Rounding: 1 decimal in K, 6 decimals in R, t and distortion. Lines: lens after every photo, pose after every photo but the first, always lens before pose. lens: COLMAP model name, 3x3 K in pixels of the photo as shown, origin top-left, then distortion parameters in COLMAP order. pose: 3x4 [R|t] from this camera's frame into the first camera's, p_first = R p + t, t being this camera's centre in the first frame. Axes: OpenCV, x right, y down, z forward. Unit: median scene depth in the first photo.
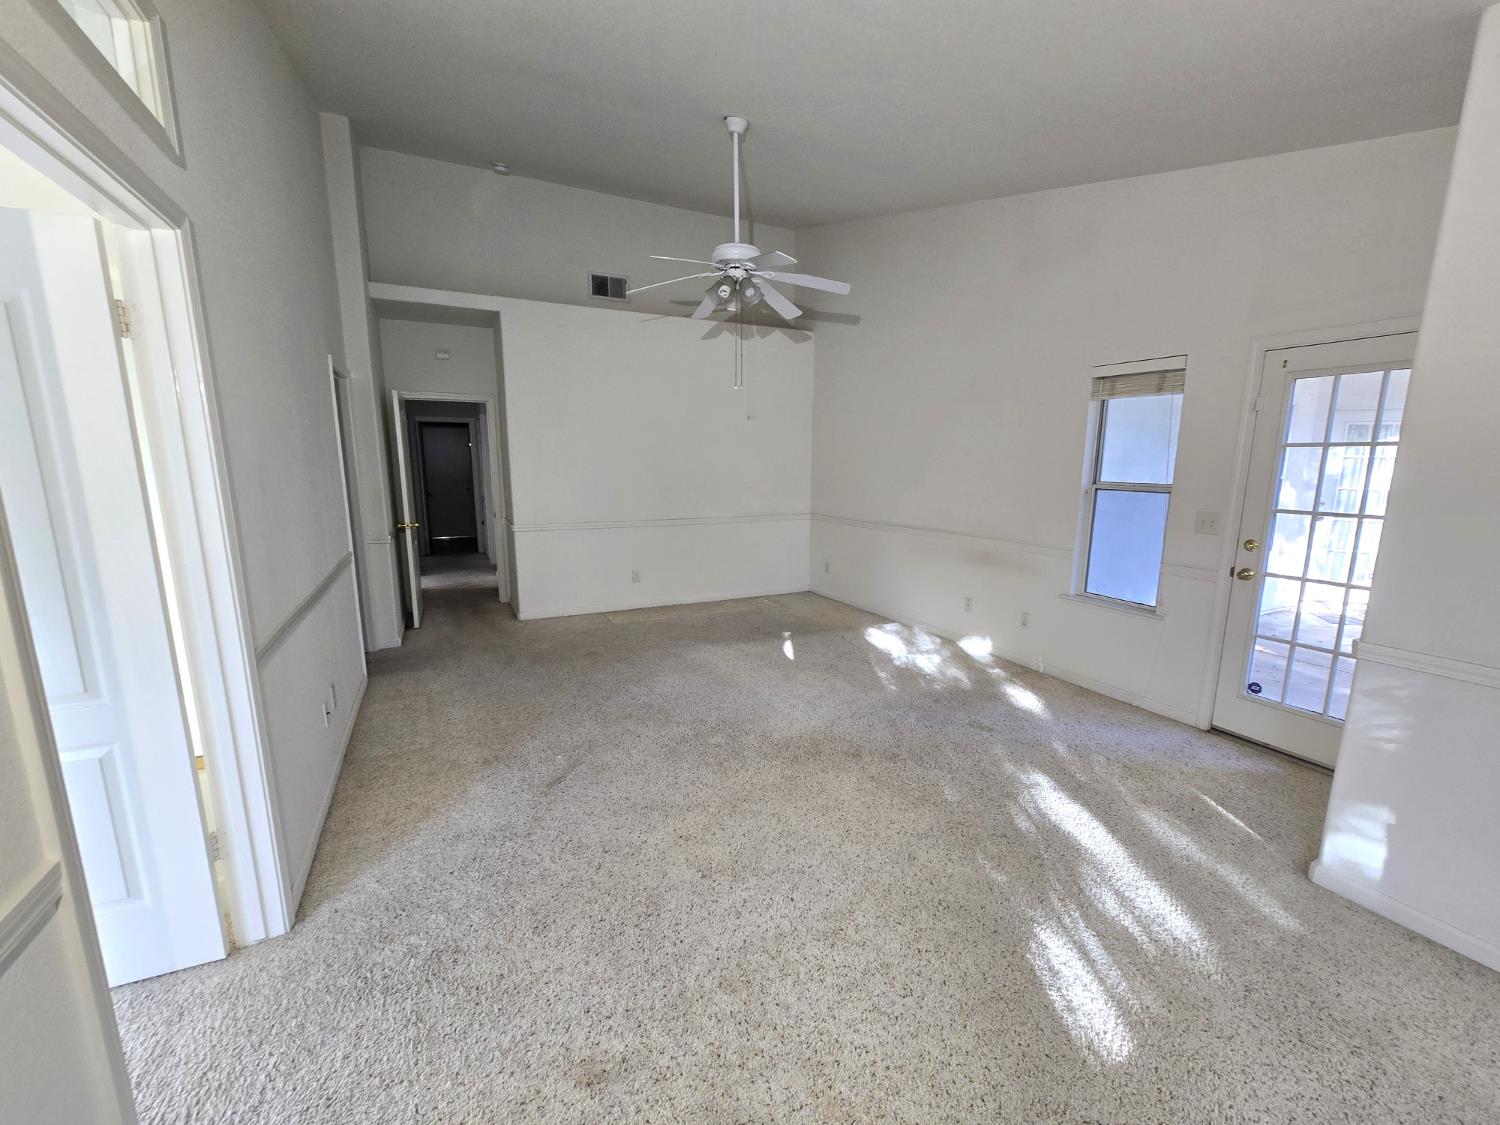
lens RADIAL K [[610.9, 0, 753.7], [0, 610.9, 566.5], [0, 0, 1]] dist [-0.004242, 0.000337]
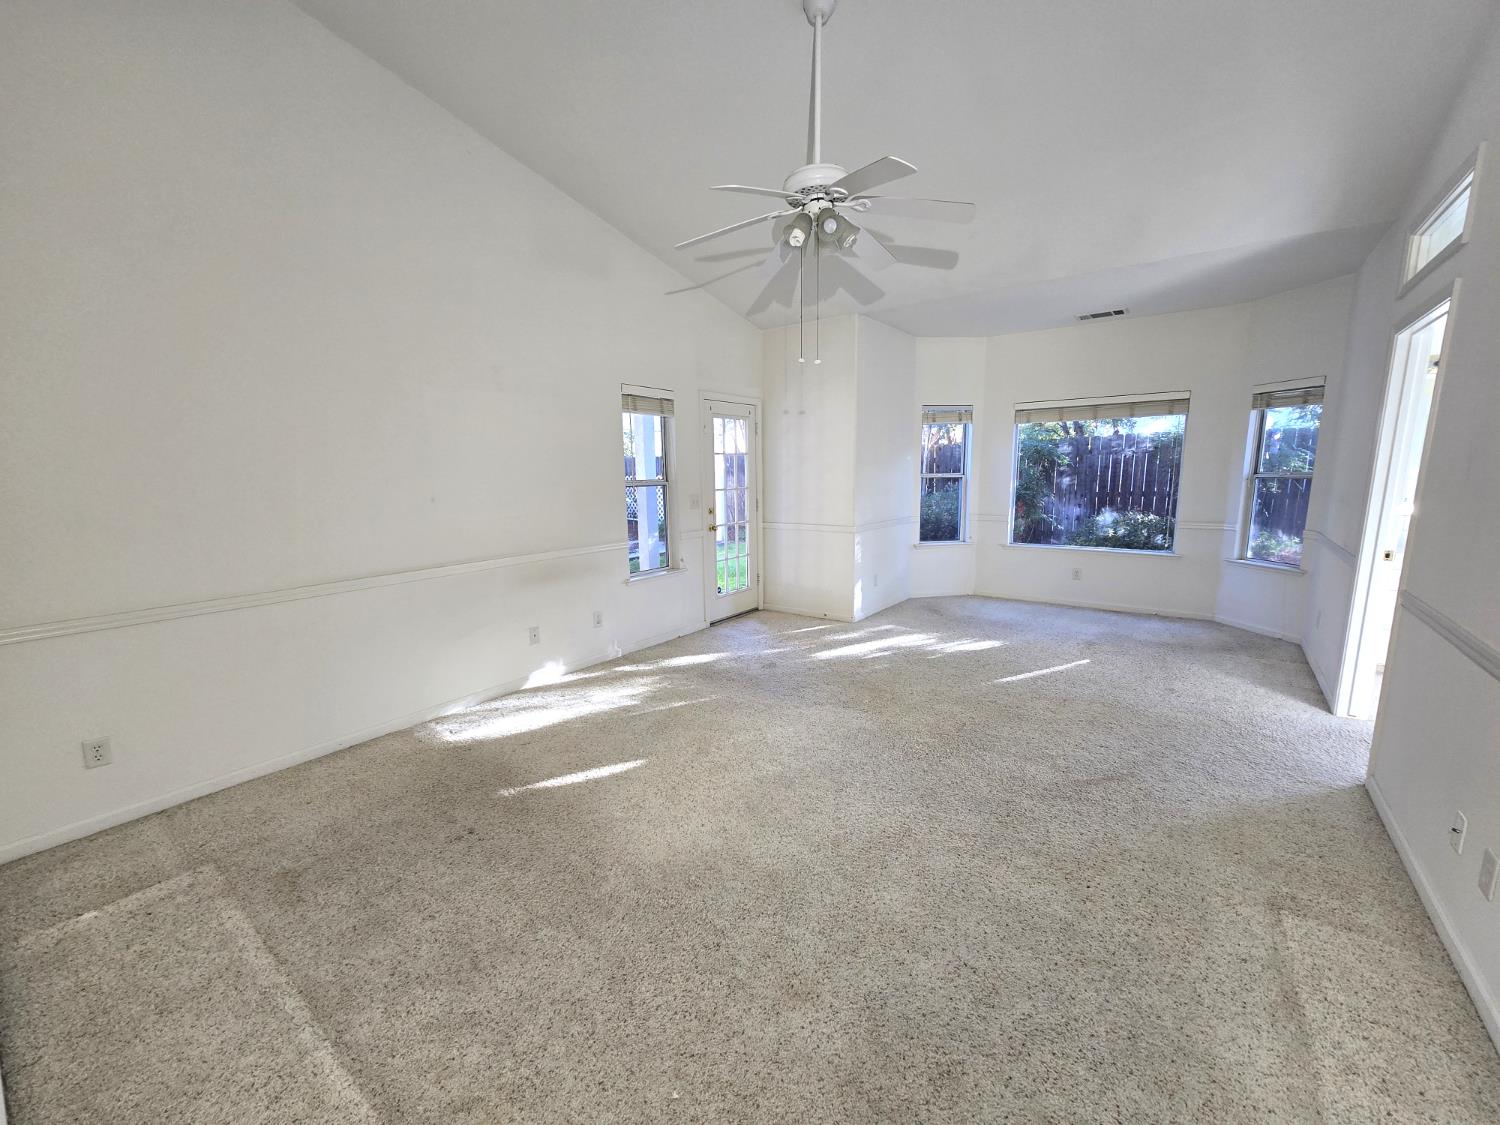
lens RADIAL K [[610.9, 0, 759.2], [0, 610.9, 570.8], [0, 0, 1]] dist [-0.004242, 0.000337]
pose [[-0.454730, -0.147579, 0.878317, -0.650423], [0.163137, 0.955689, 0.245041, -0.225462], [-0.875561, 0.254714, -0.410505, 1.334546]]
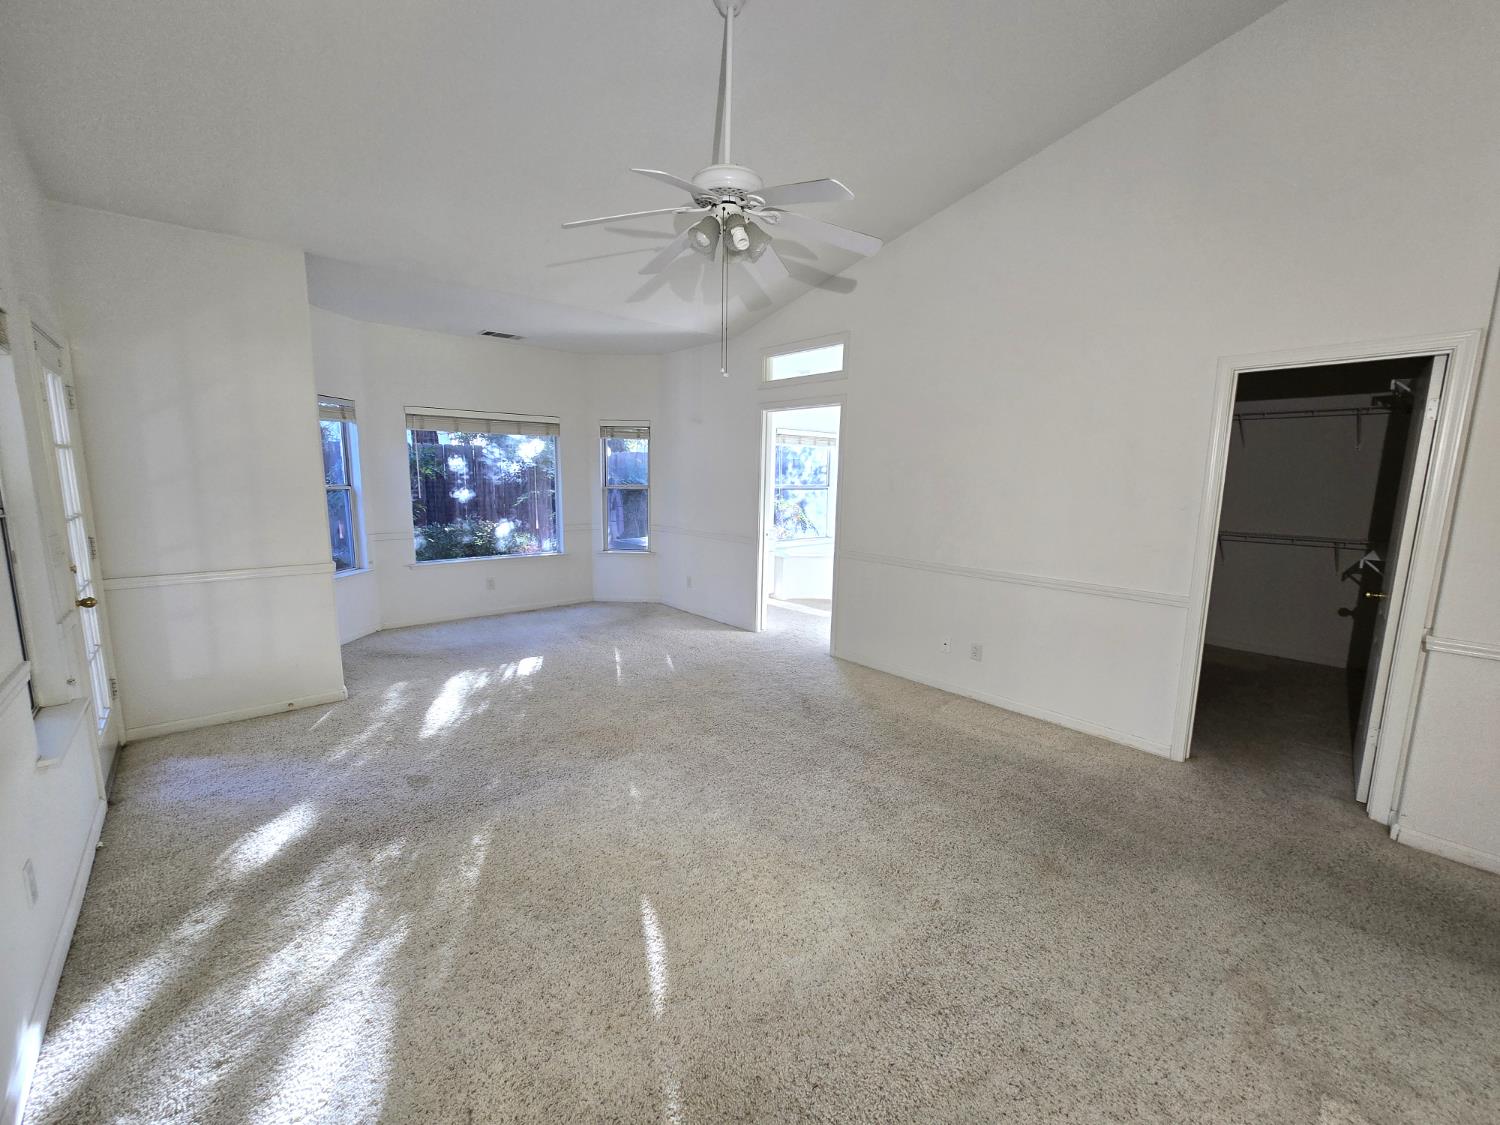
lens RADIAL K [[610.9, 0, 752.3], [0, 610.9, 571.8], [0, 0, 1]] dist [-0.004242, 0.000337]
pose [[-0.965865, 0.017864, -0.258429, 0.117290], [-0.067147, 0.946257, 0.316368, -0.282188], [0.250192, 0.322921, -0.912757, 1.604193]]
